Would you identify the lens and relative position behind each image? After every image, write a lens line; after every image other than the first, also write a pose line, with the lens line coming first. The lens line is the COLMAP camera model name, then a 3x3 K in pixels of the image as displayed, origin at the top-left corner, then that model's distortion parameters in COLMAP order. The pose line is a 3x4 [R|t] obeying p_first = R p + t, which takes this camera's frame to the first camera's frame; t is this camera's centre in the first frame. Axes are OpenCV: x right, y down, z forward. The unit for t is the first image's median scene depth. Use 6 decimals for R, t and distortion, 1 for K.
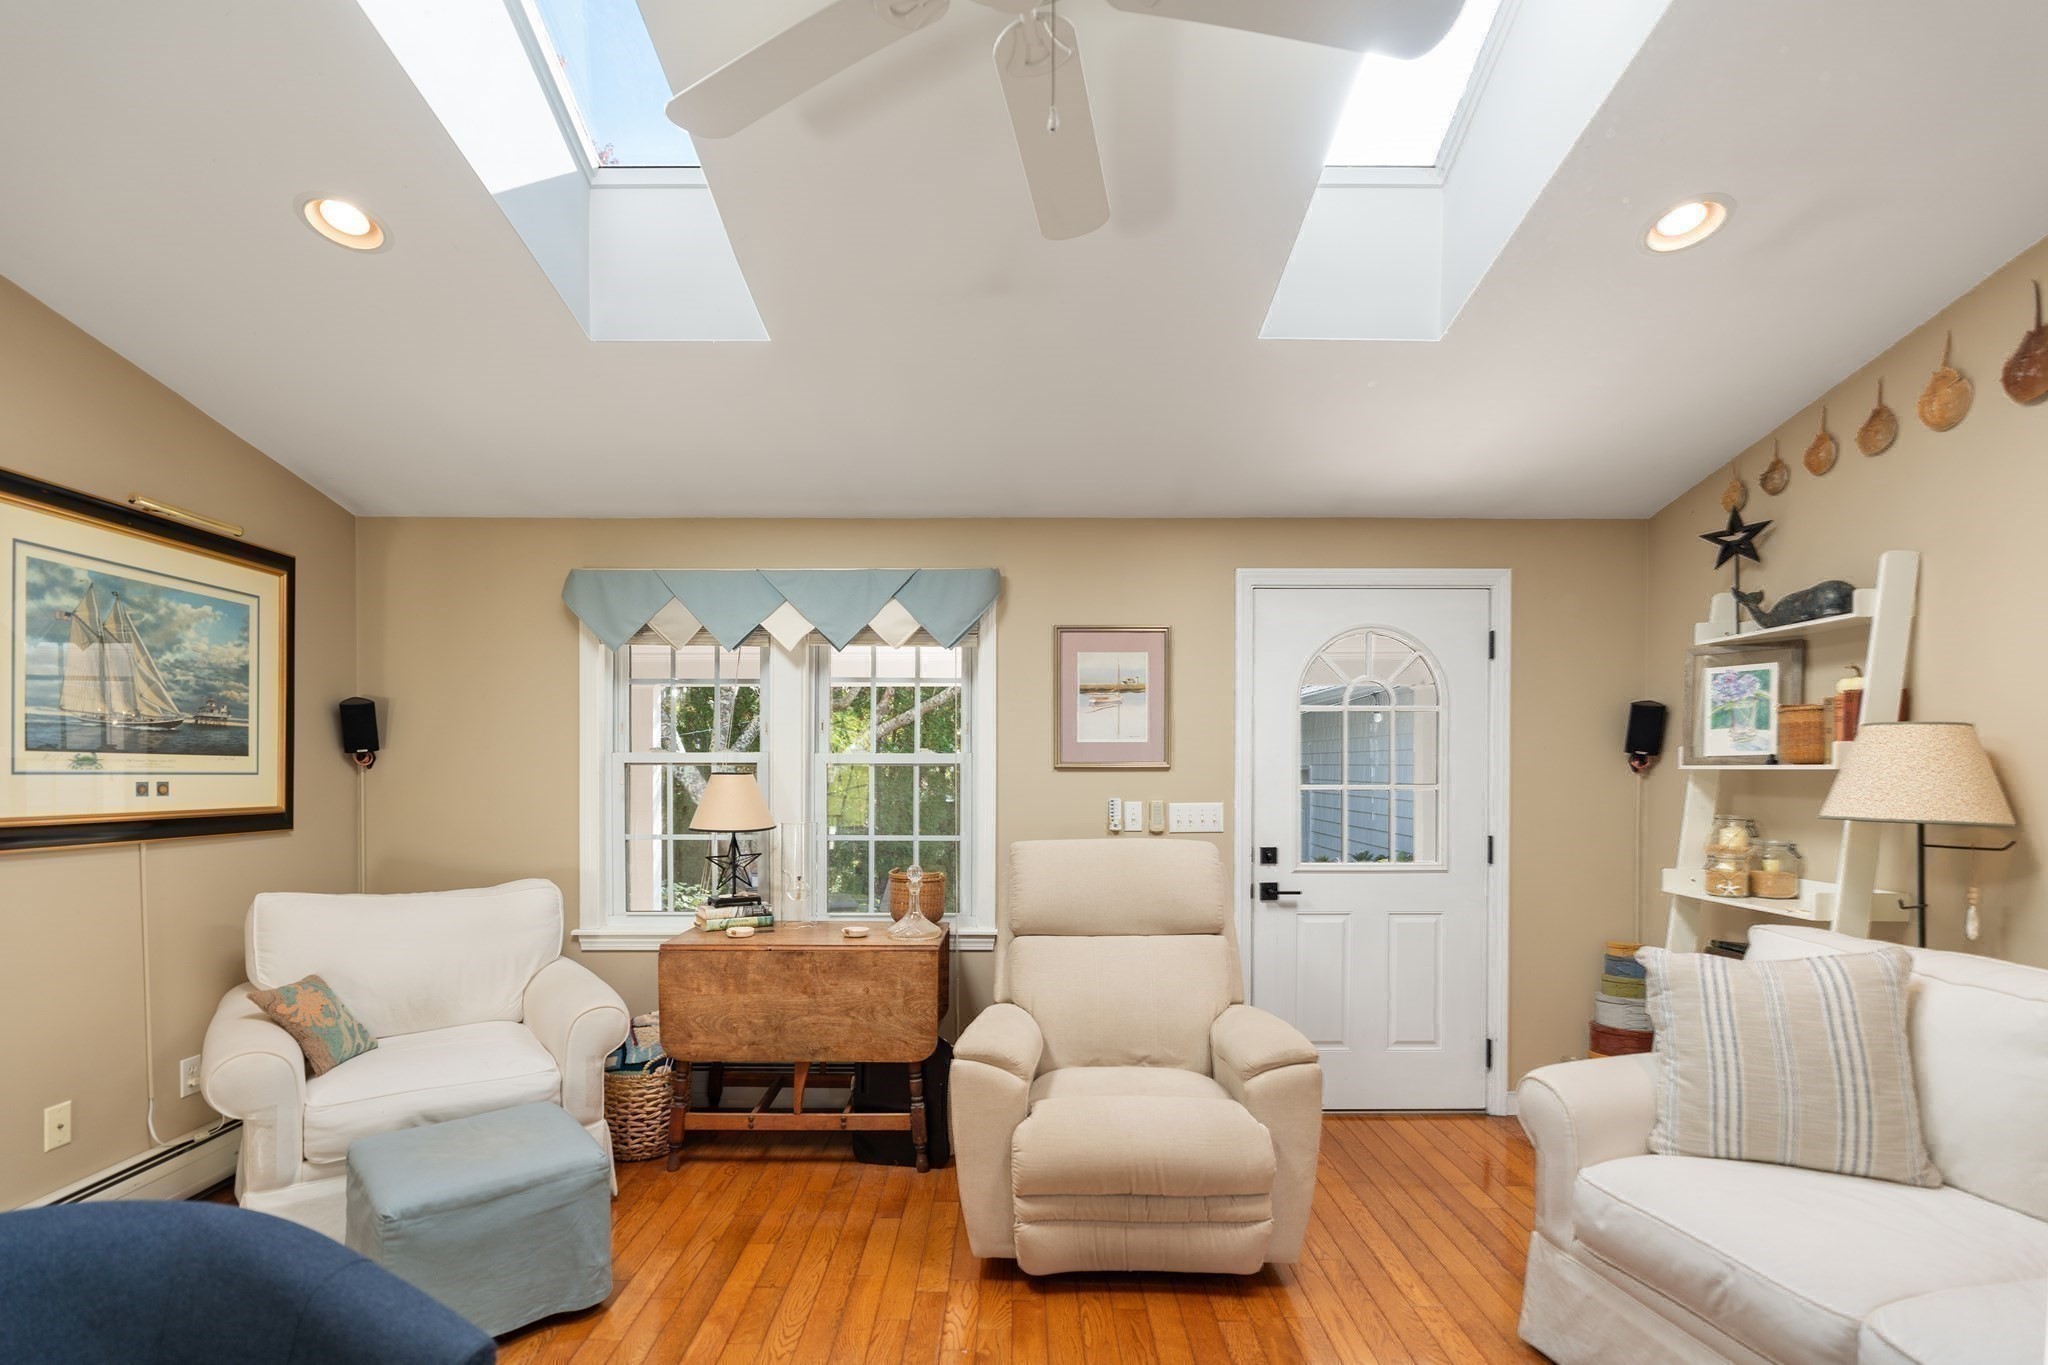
lens RADIAL K [[940.8, 0, 1018.1], [0, 940.8, 777.5], [0, 0, 1]] dist [-0.007246, 0.001445]
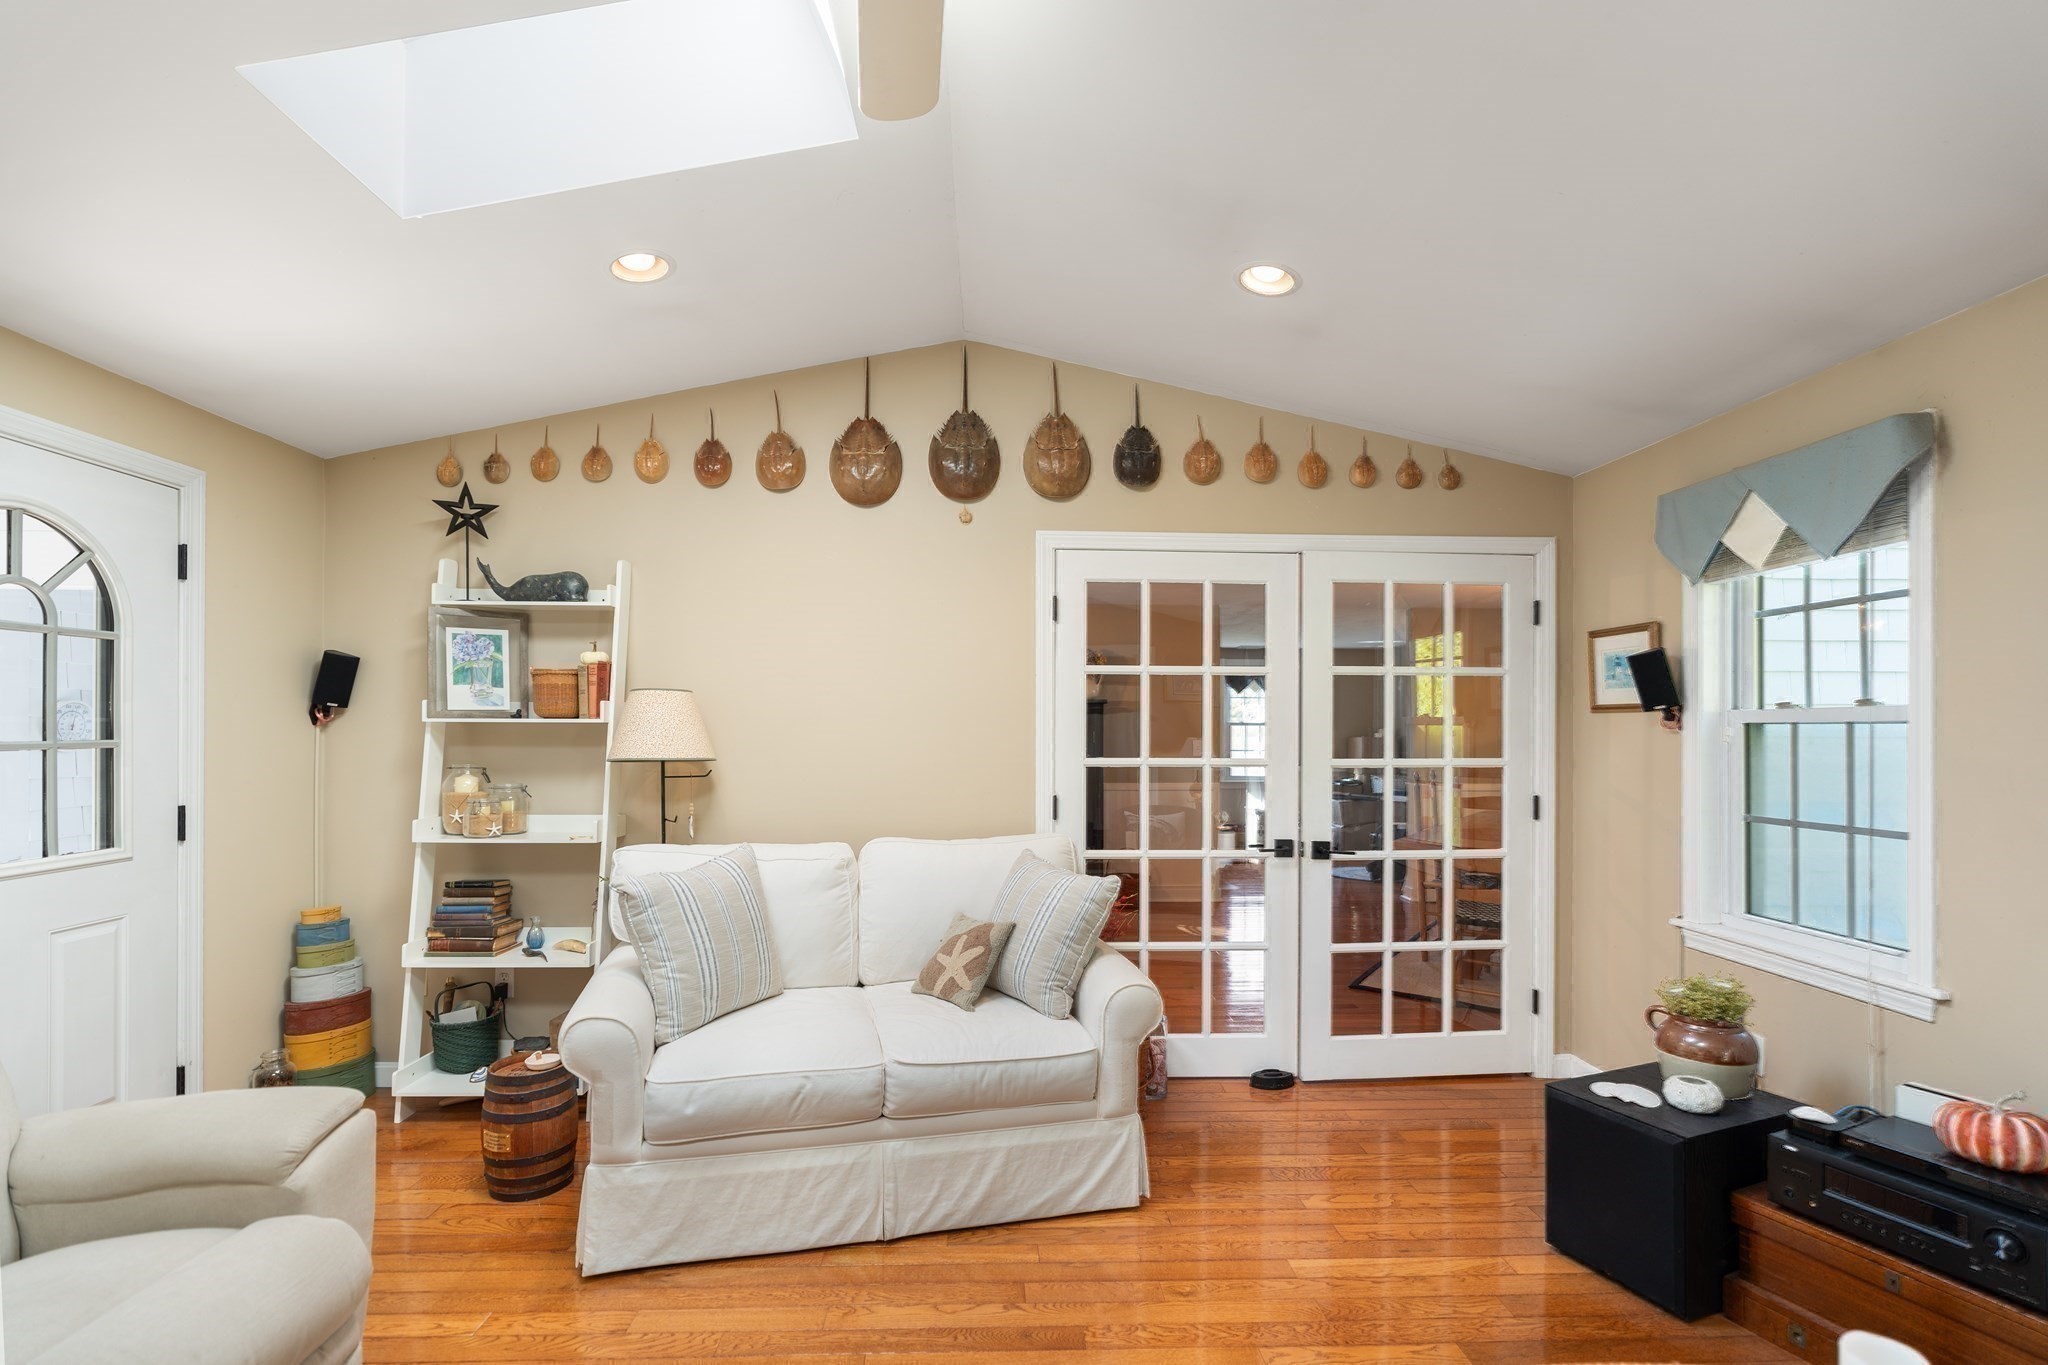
lens RADIAL K [[940.8, 0, 994.1], [0, 940.8, 730.4], [0, 0, 1]] dist [-0.007246, 0.001445]
pose [[-0.030499, -0.004217, 0.999526, -0.367166], [0.006527, 0.999969, 0.004418, 0.000130], [-0.999513, 0.006659, -0.030471, 0.428910]]
